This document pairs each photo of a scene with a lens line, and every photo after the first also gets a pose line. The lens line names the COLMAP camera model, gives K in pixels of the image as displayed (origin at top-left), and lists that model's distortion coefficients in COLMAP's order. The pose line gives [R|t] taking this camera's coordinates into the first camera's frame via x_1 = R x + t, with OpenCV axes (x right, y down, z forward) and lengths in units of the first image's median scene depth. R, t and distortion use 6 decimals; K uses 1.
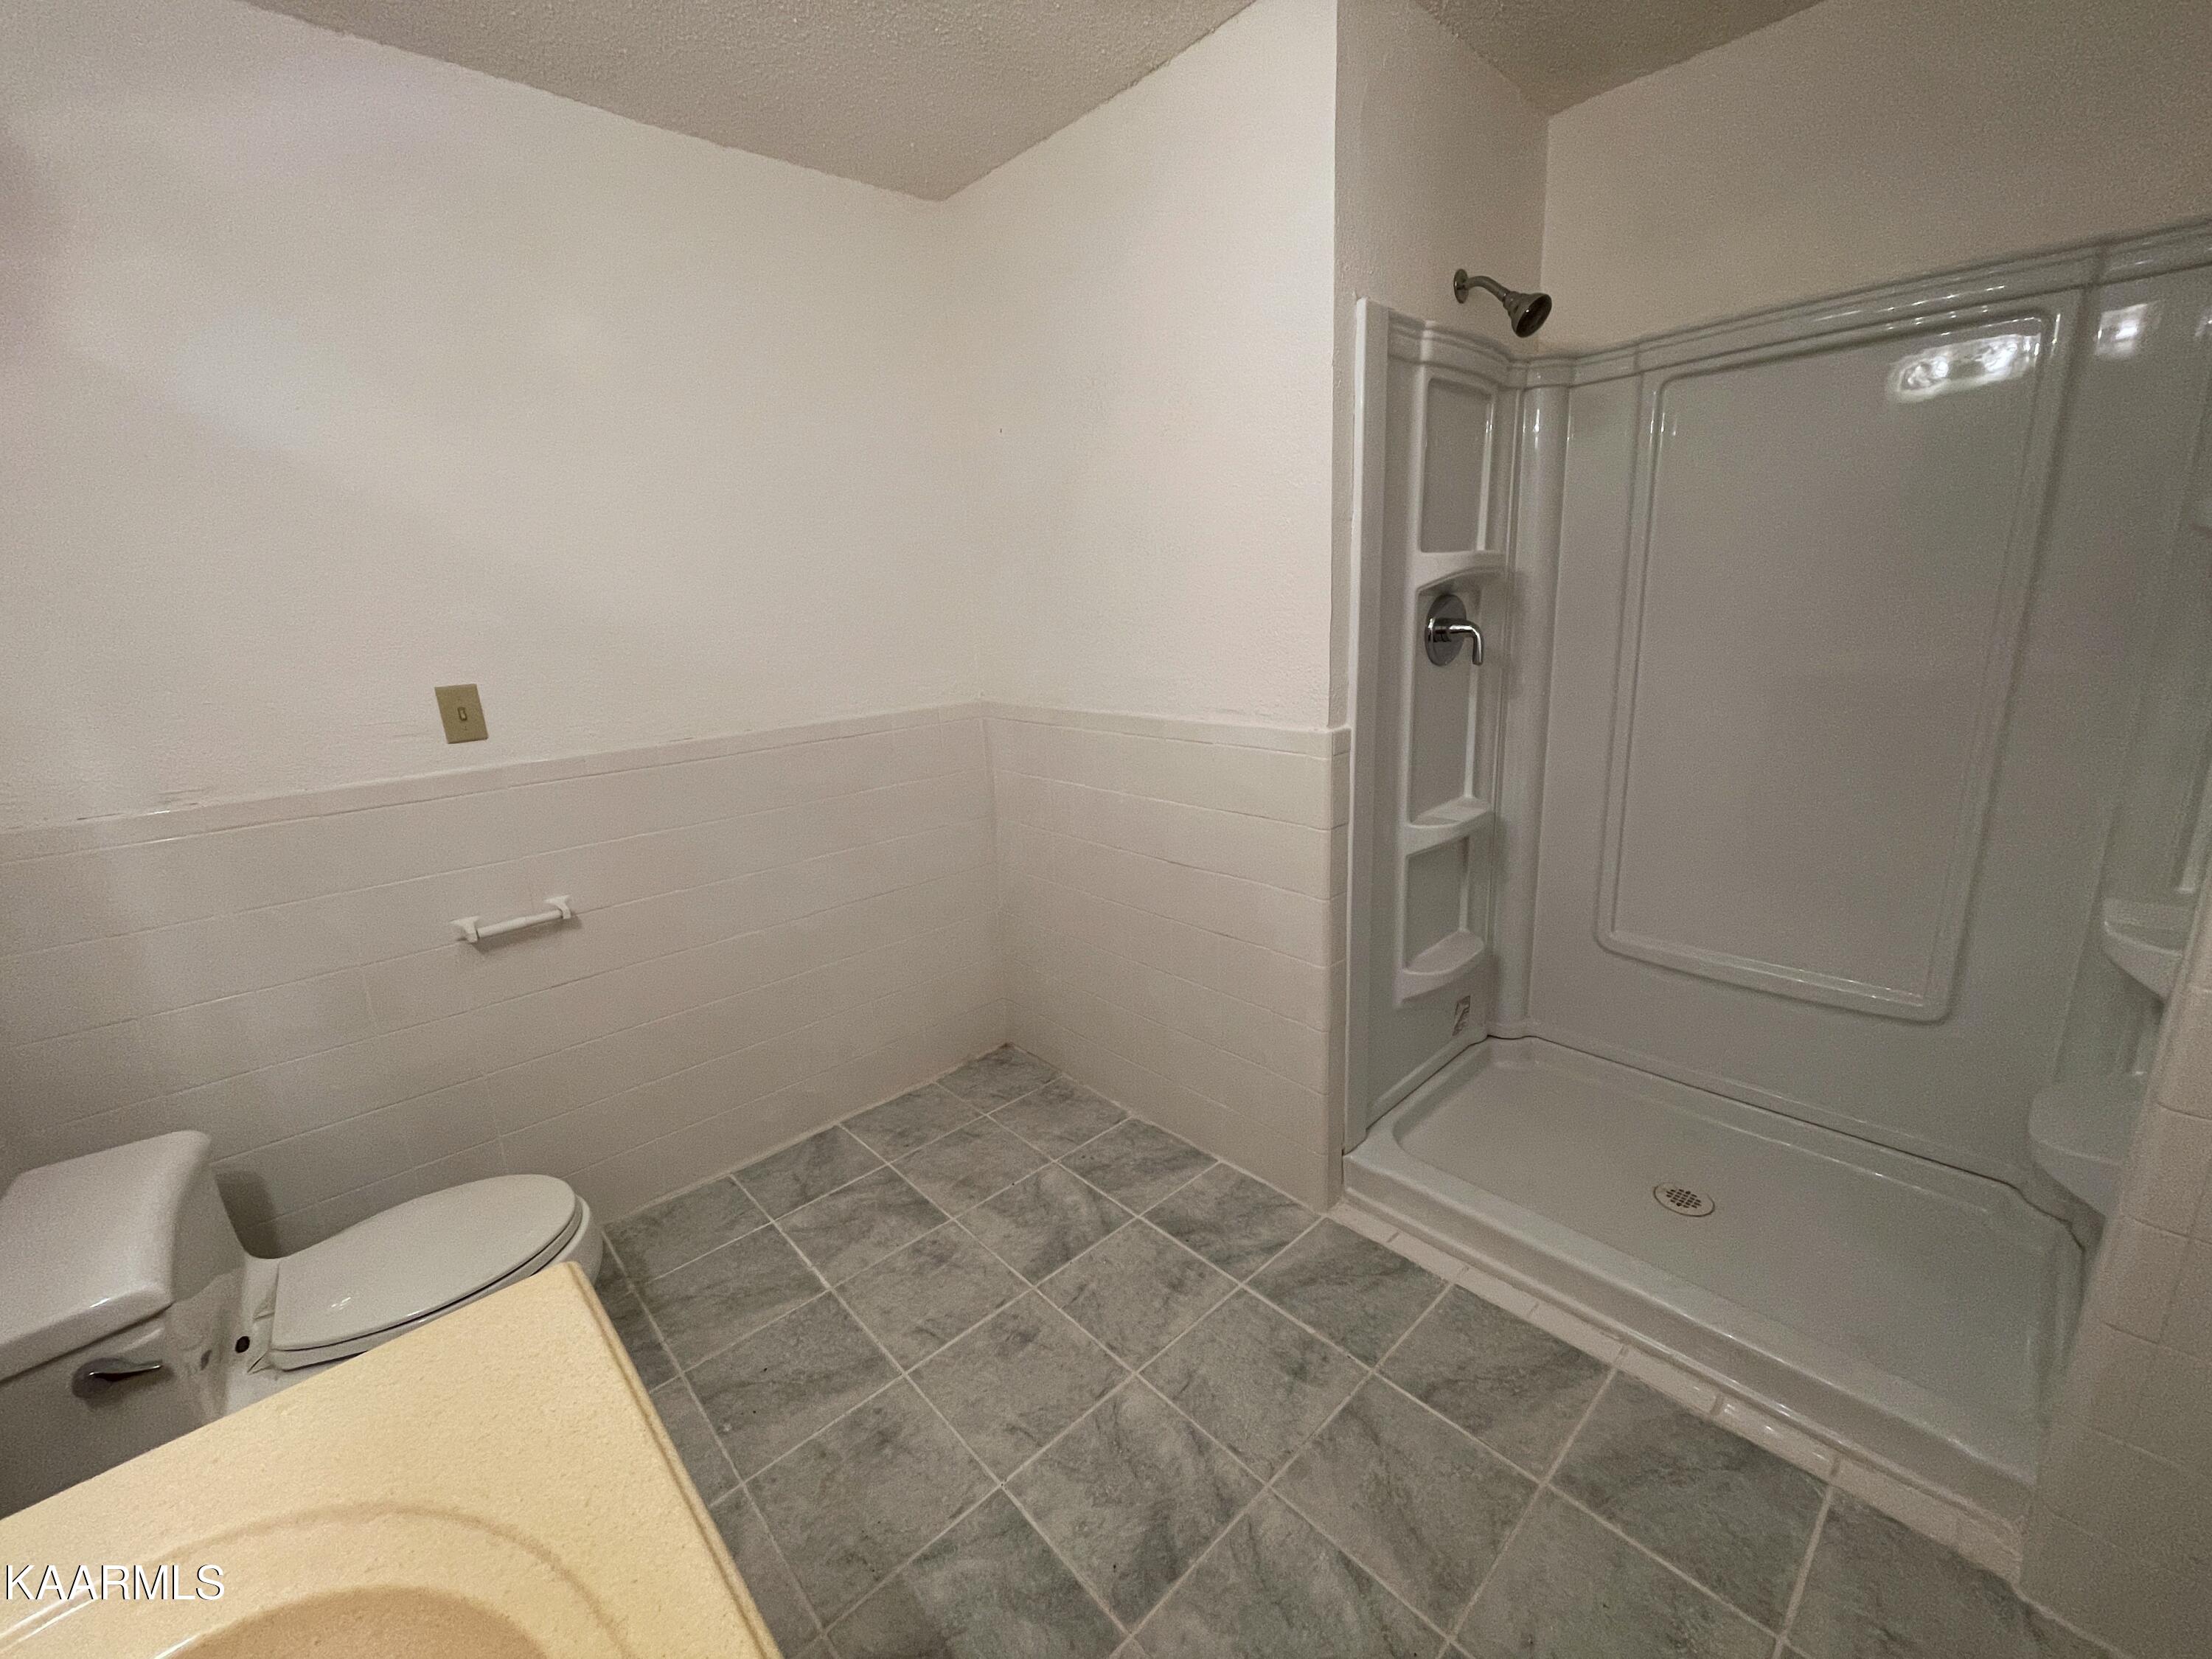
lens RADIAL K [[905.9, 0, 1110.8], [0, 905.9, 822.0], [0, 0, 1]] dist [0.000953, 0.000528]
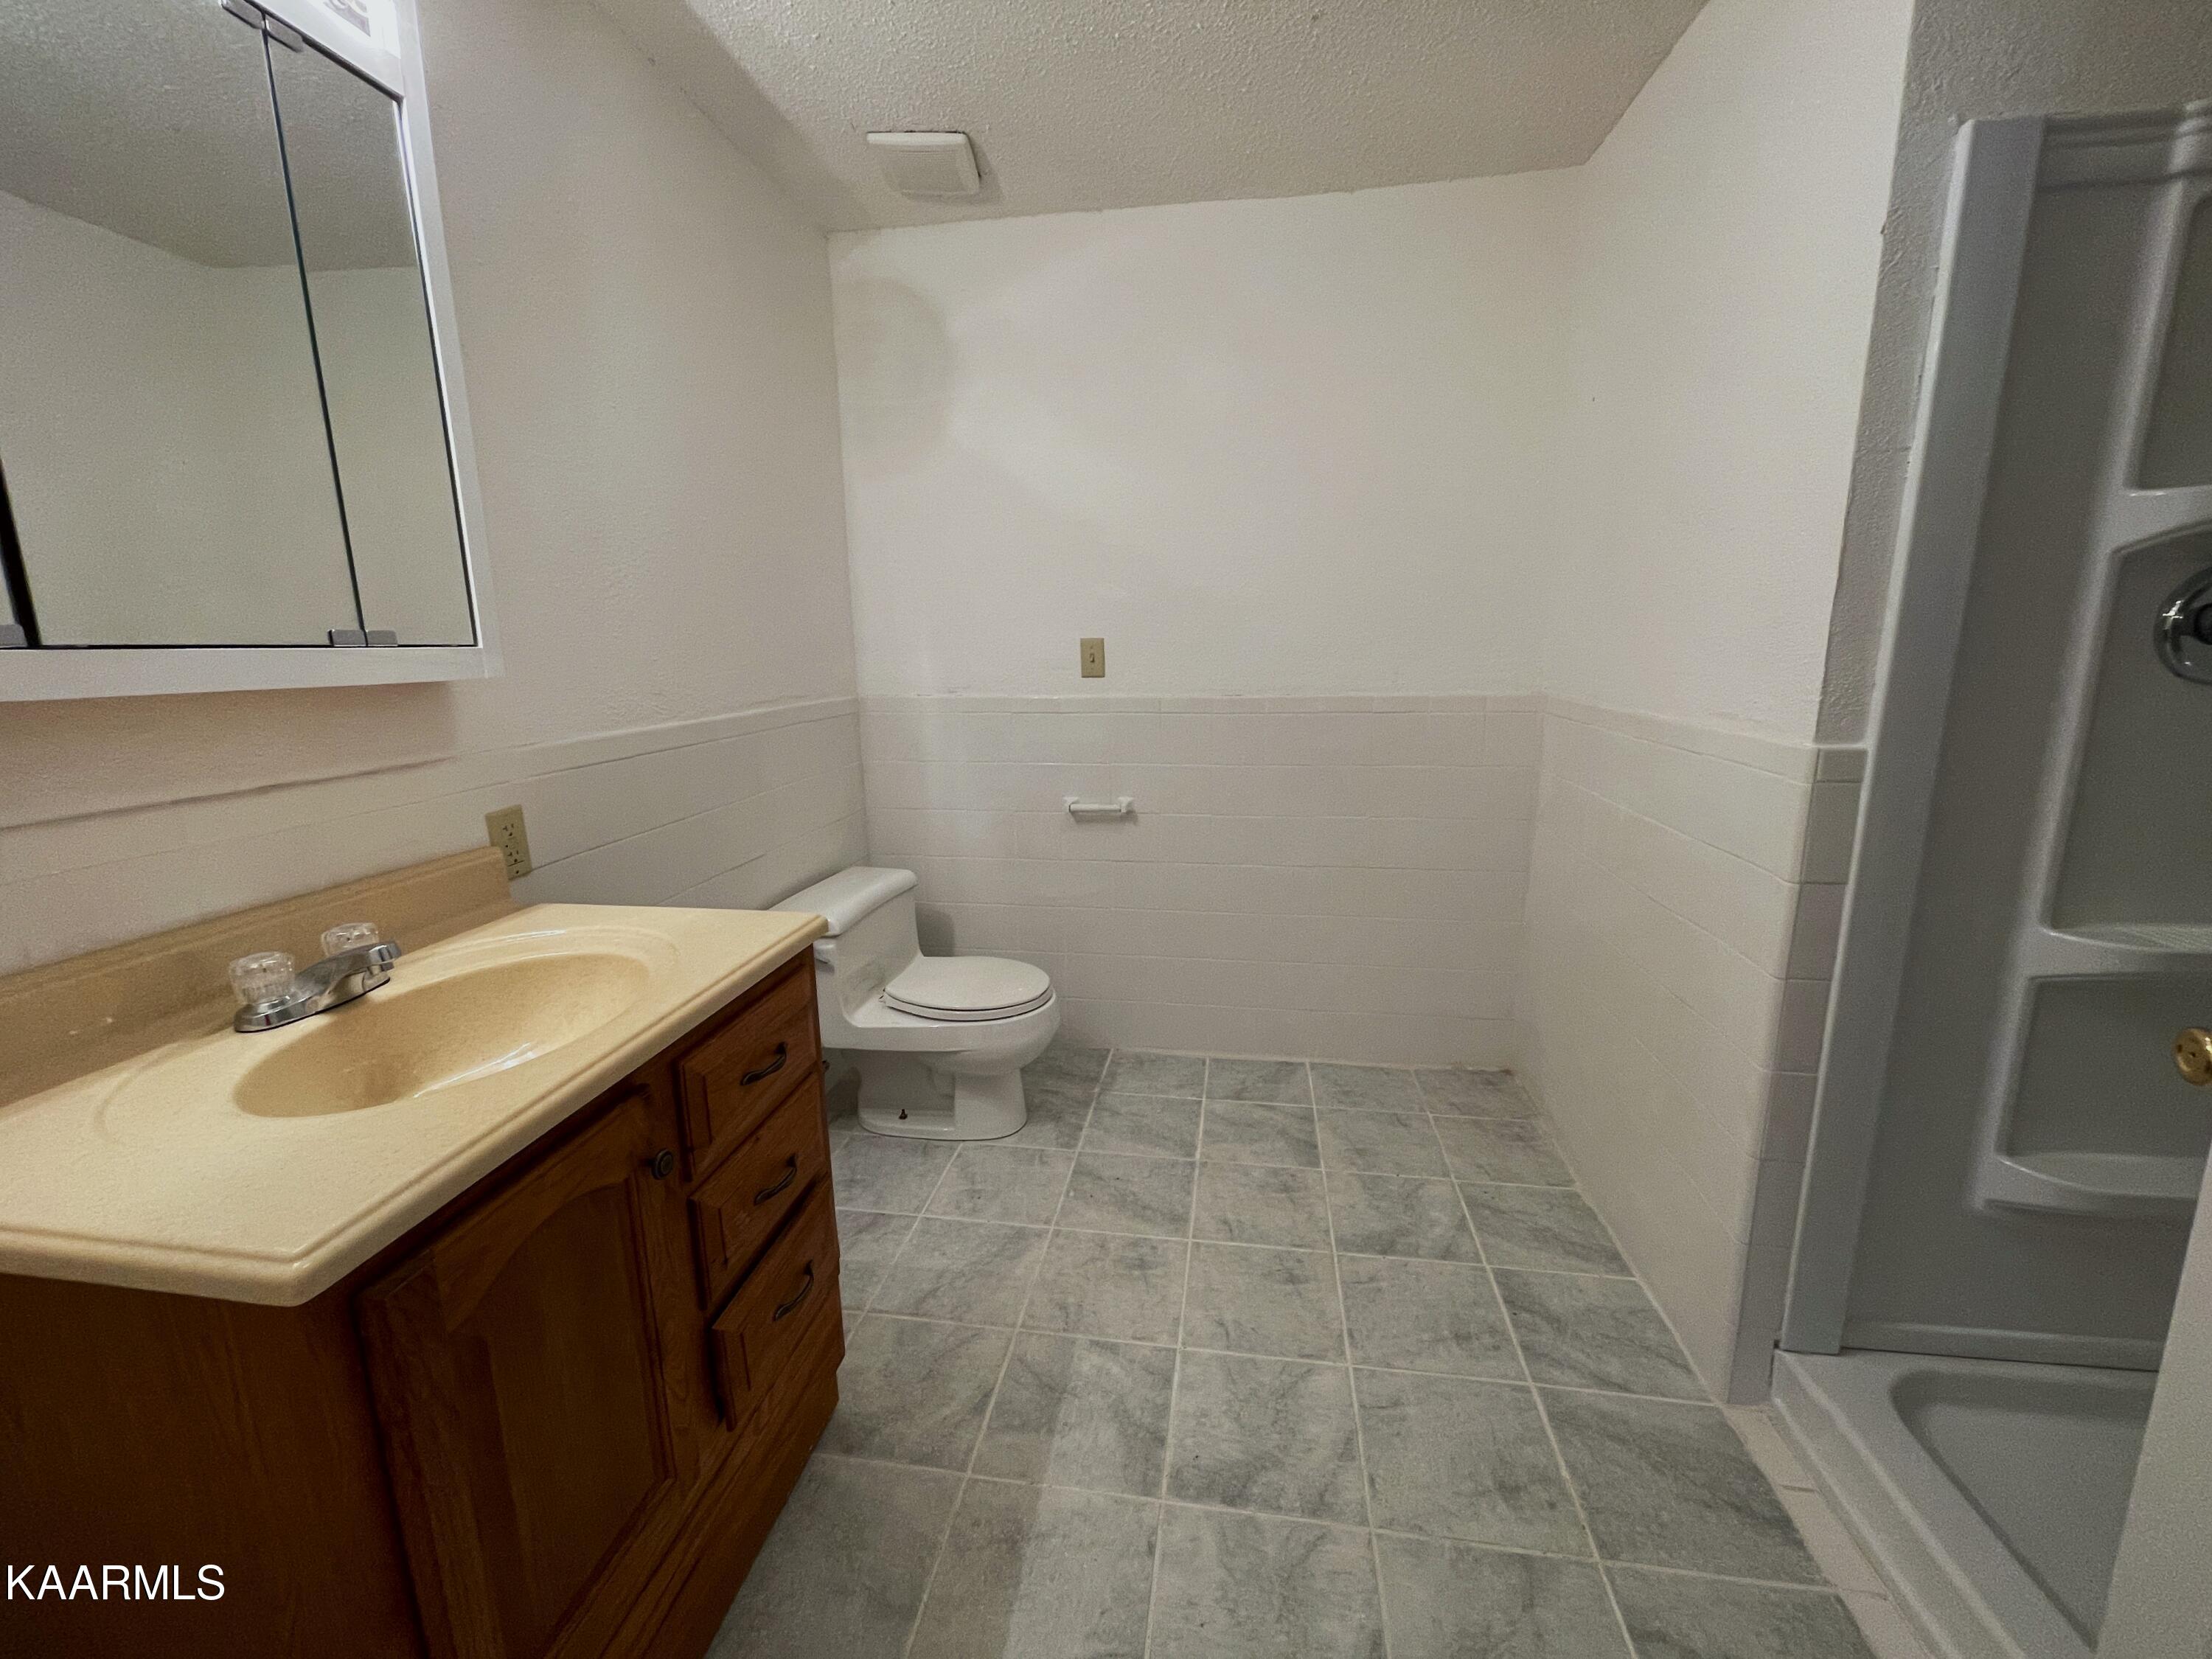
lens RADIAL K [[905.9, 0, 1106.8], [0, 905.9, 822.9], [0, 0, 1]] dist [0.000953, 0.000528]
pose [[0.617784, 0.193178, -0.762250, 0.451932], [-0.207168, 0.975093, 0.079214, 0.018945], [0.758567, 0.108976, 0.642418, 0.108724]]
